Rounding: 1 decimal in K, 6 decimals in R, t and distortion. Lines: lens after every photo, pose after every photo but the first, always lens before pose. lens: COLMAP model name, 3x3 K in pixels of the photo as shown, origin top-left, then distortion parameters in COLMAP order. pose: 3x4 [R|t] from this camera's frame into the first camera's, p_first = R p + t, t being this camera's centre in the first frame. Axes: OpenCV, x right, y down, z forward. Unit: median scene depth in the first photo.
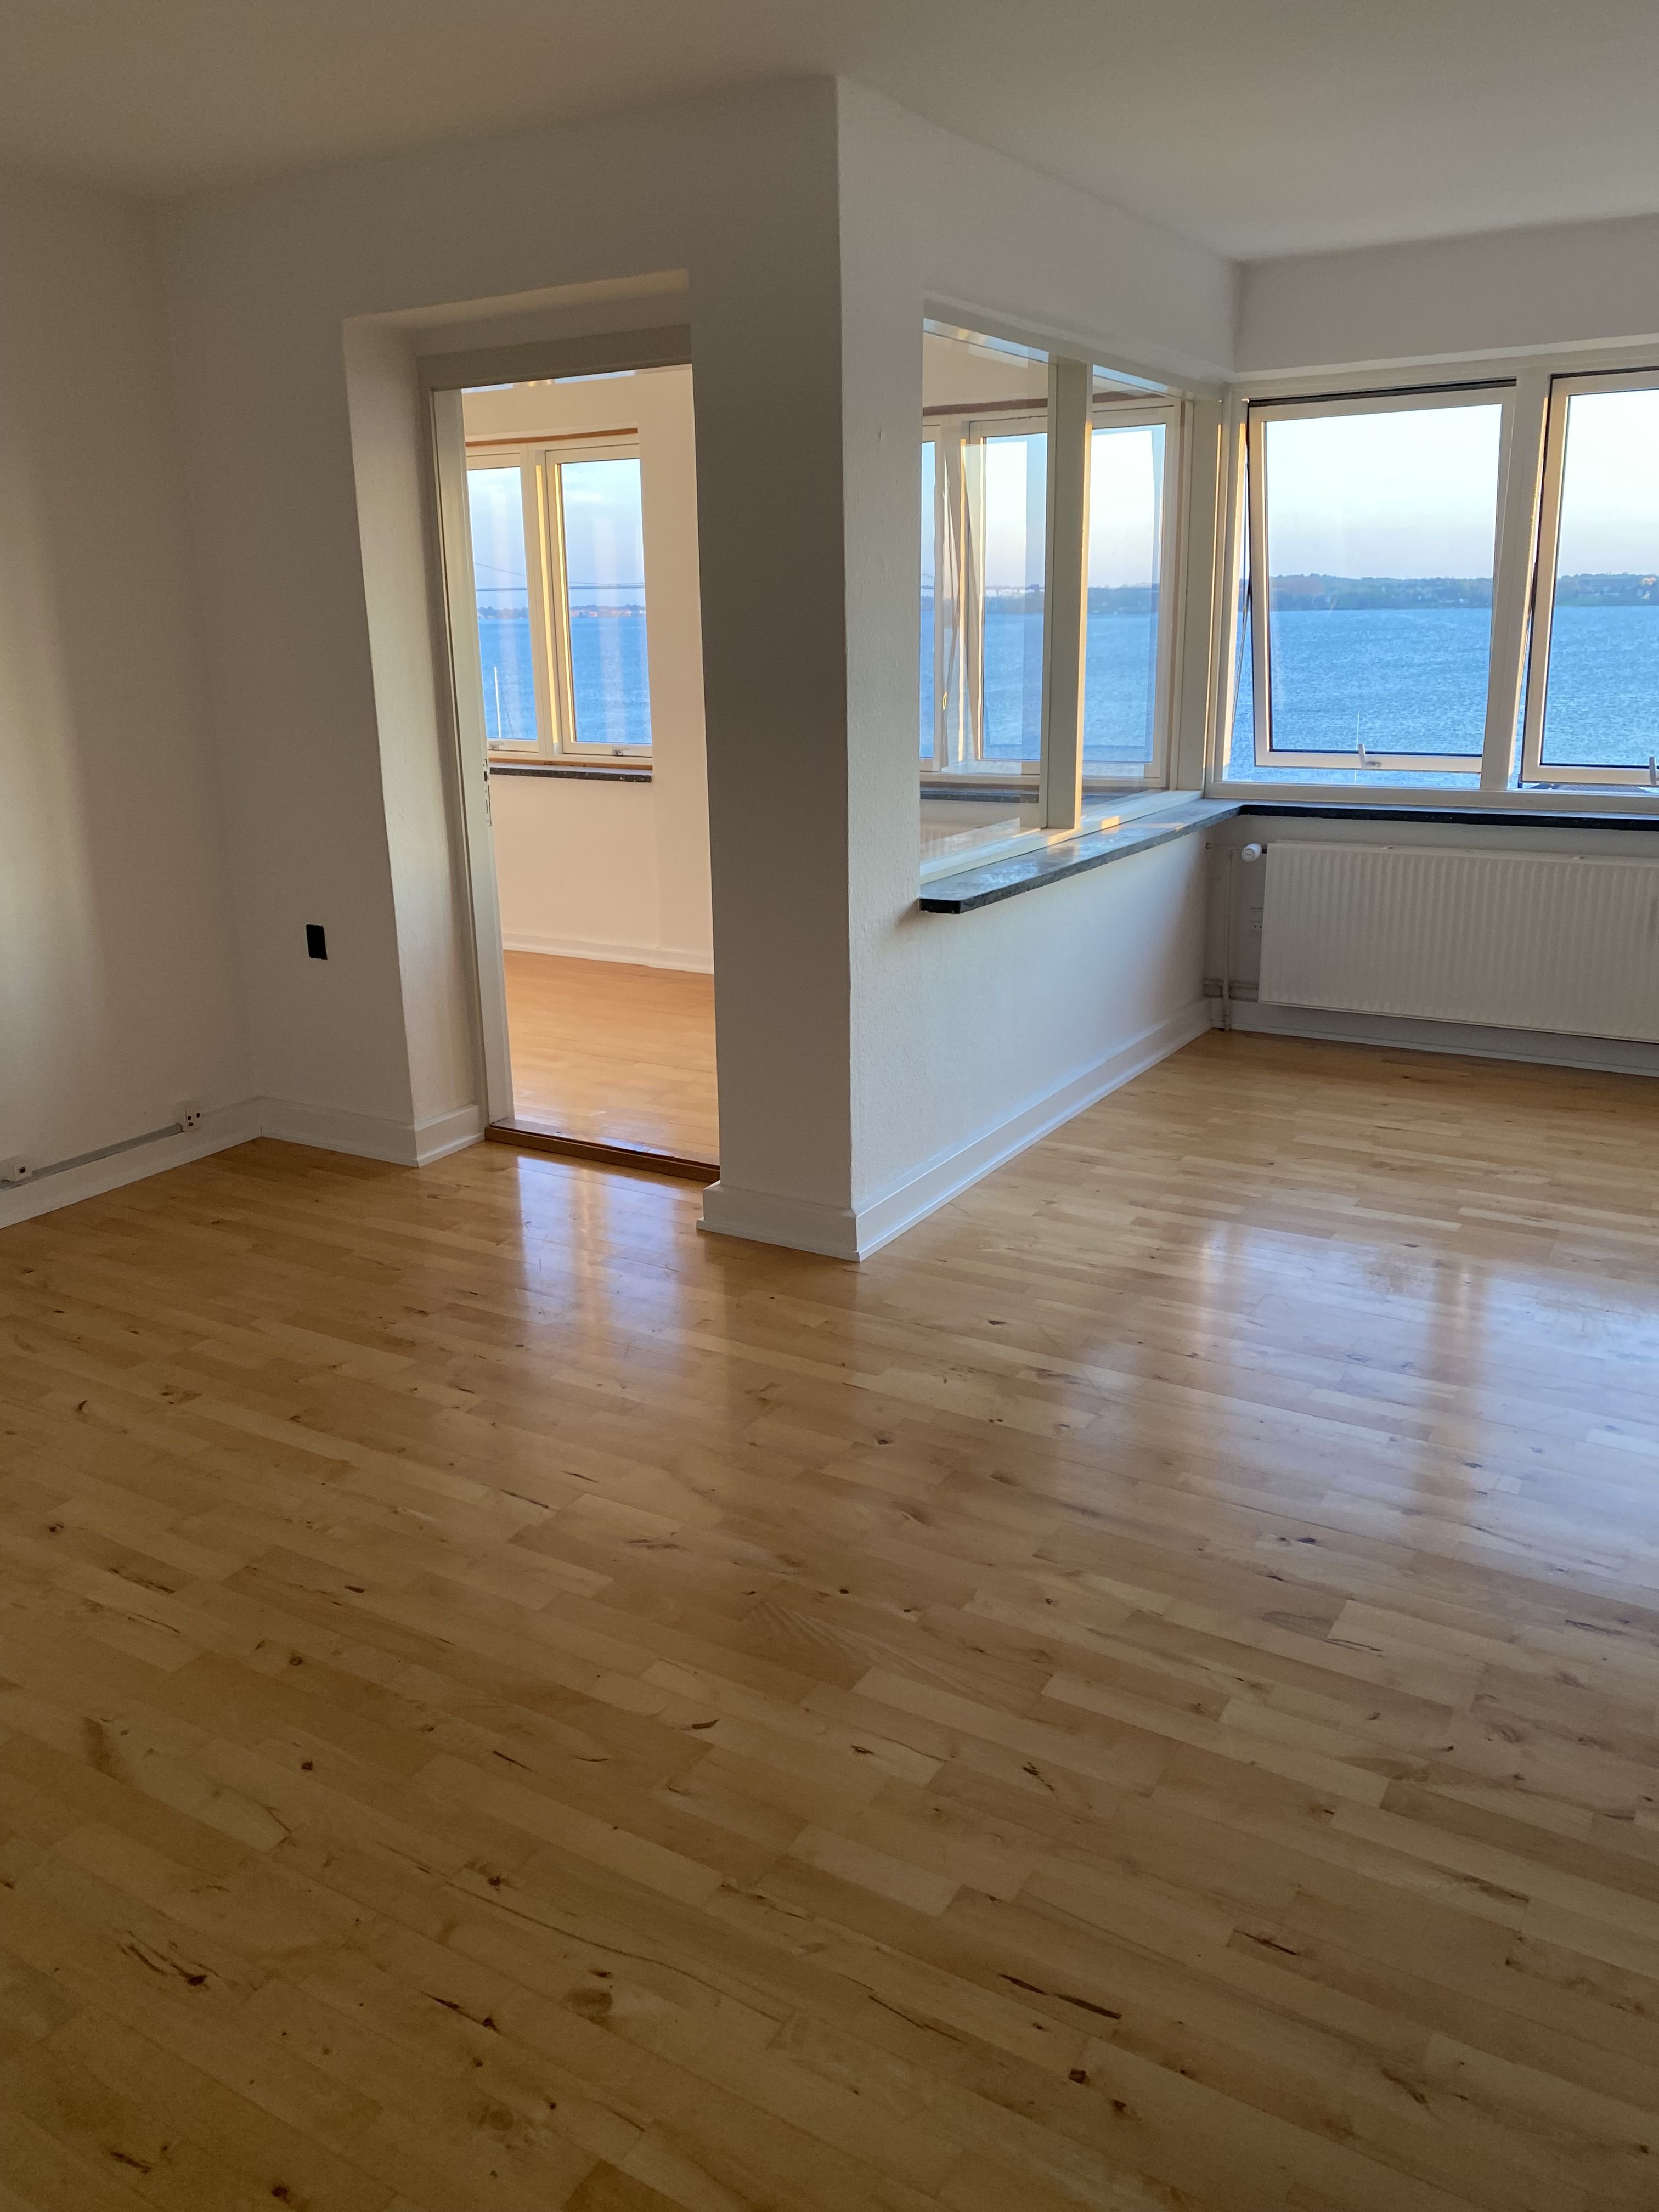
lens RADIAL K [[1682.4, 0, 818.0], [0, 1682.4, 1088.2], [0, 0, 1]] dist [0.059709, -0.064019]
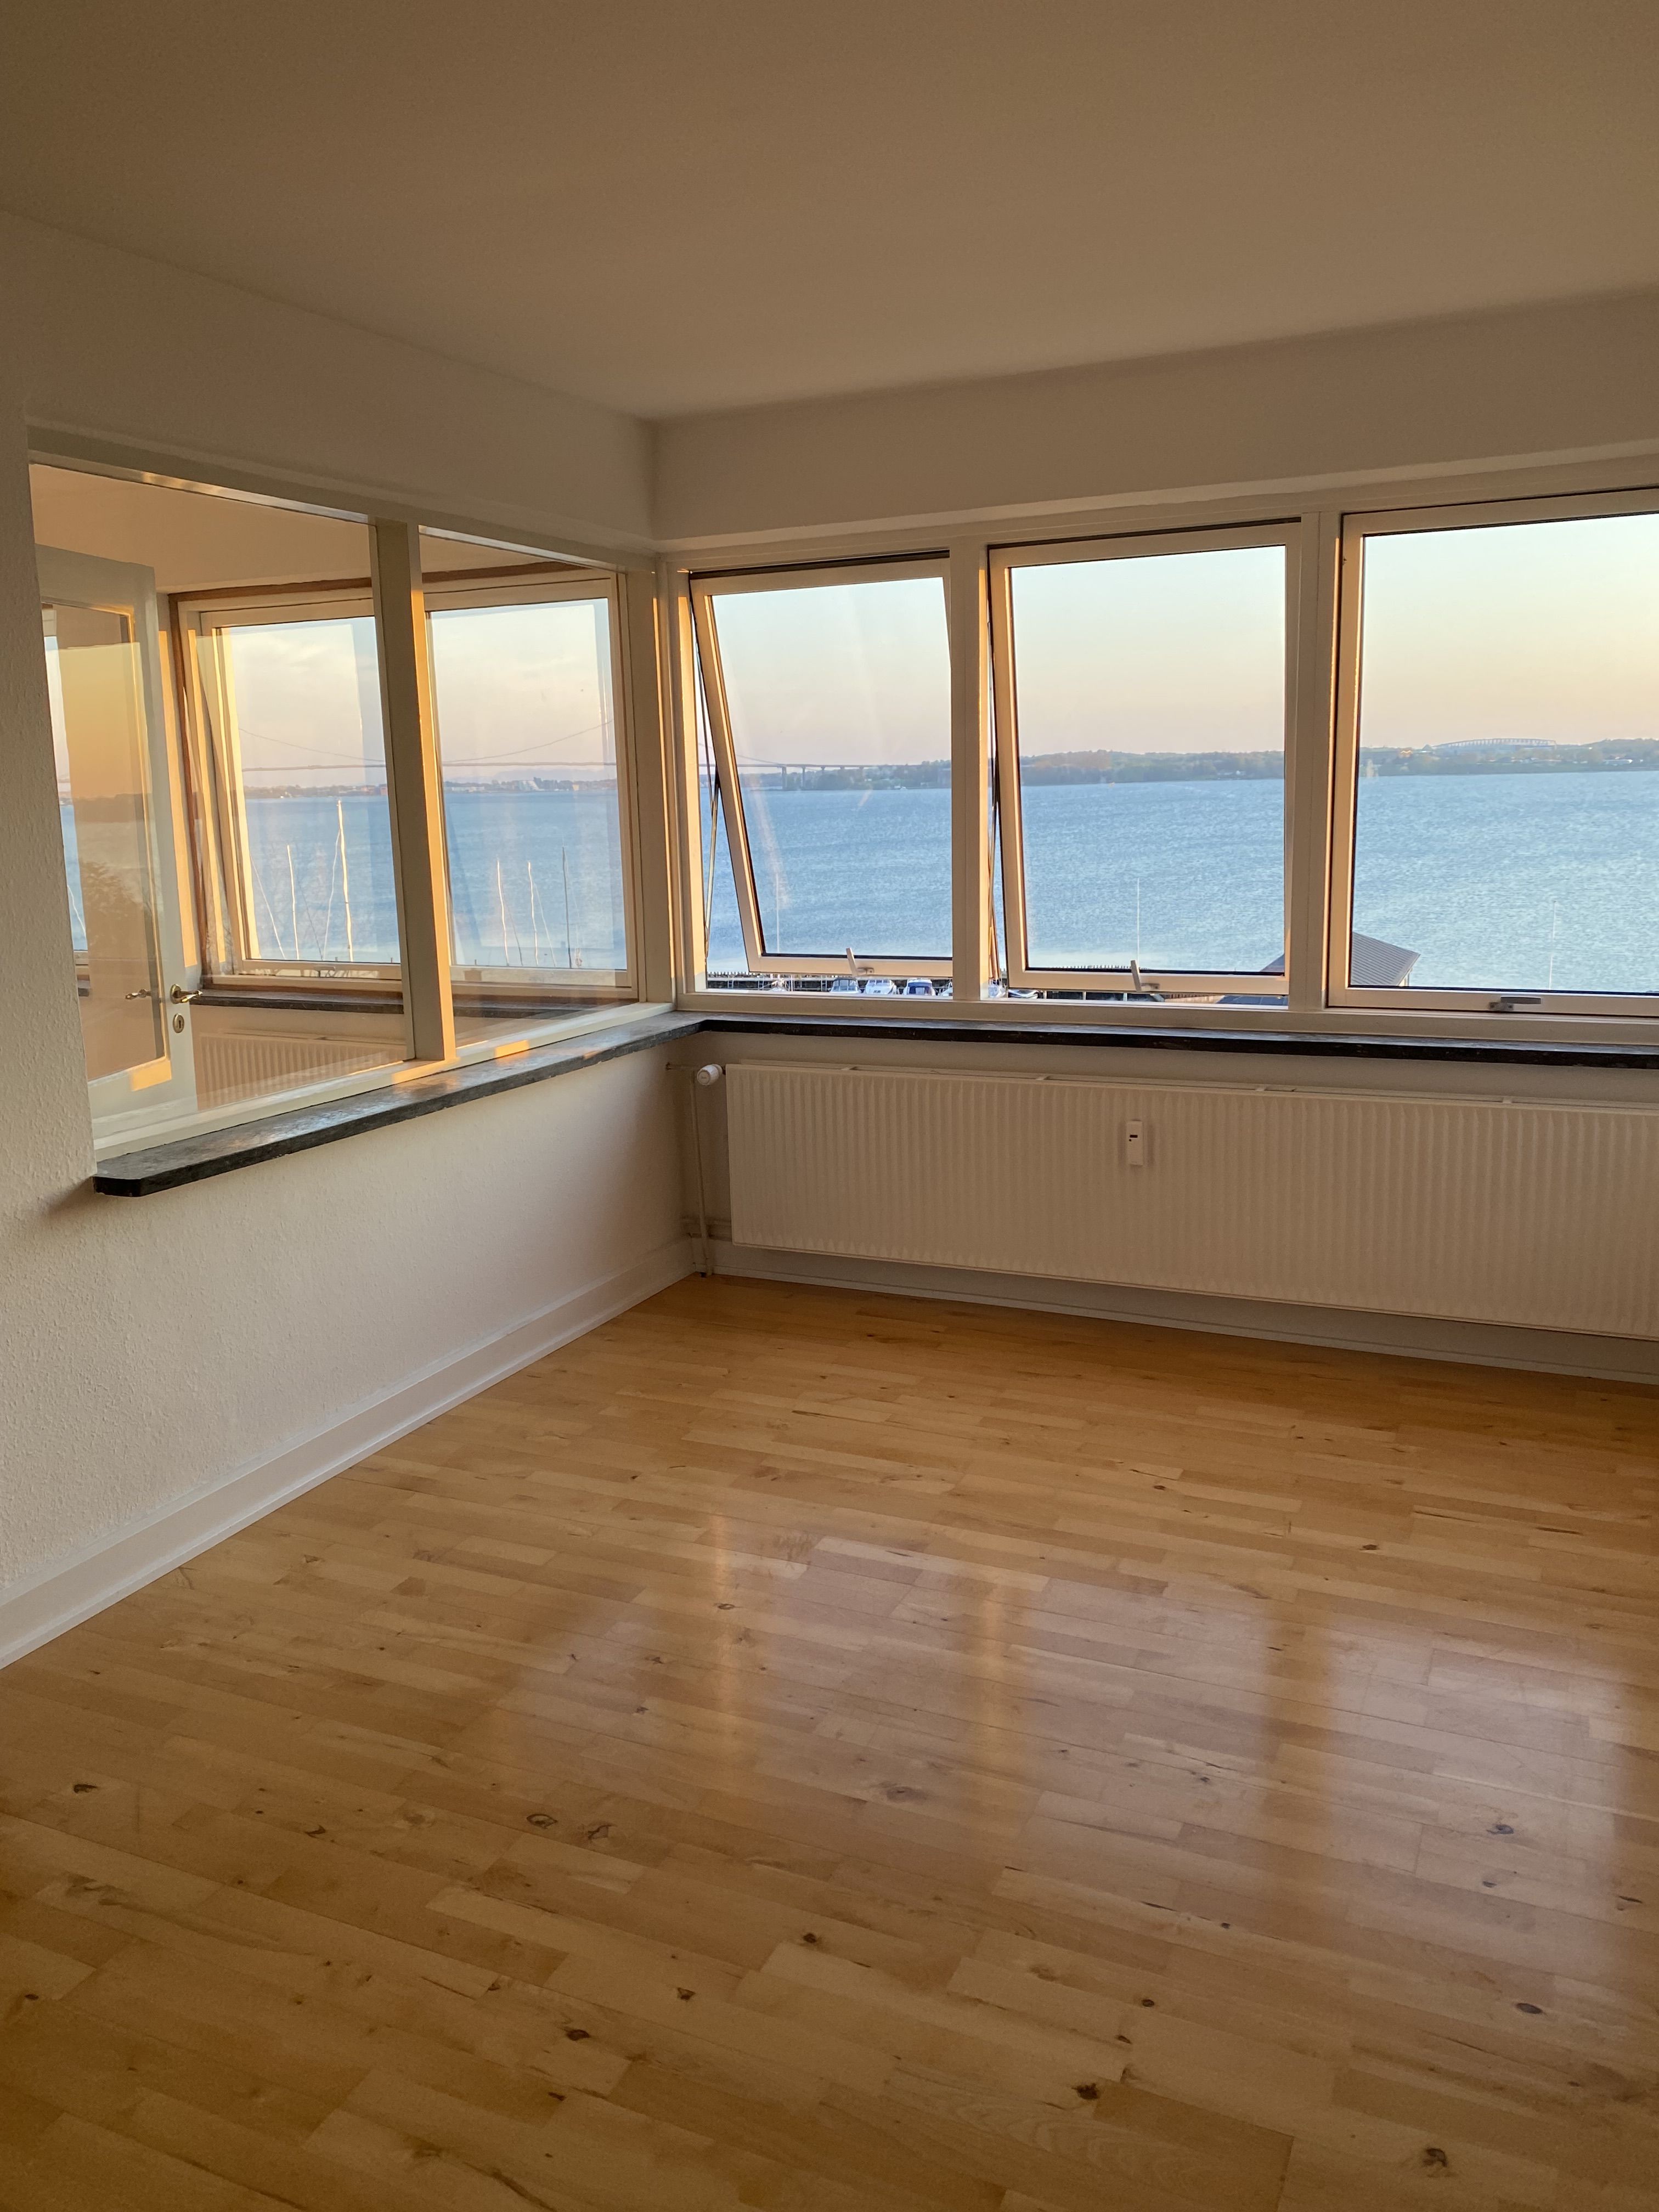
lens RADIAL K [[1676.5, 0, 817.9], [0, 1676.5, 1079.3], [0, 0, 1]] dist [0.158429, -0.221245]
pose [[0.994601, -0.028437, 0.099801, 0.240128], [0.038617, 0.994075, -0.101607, -0.050052], [-0.096320, 0.104912, 0.989806, 0.147897]]
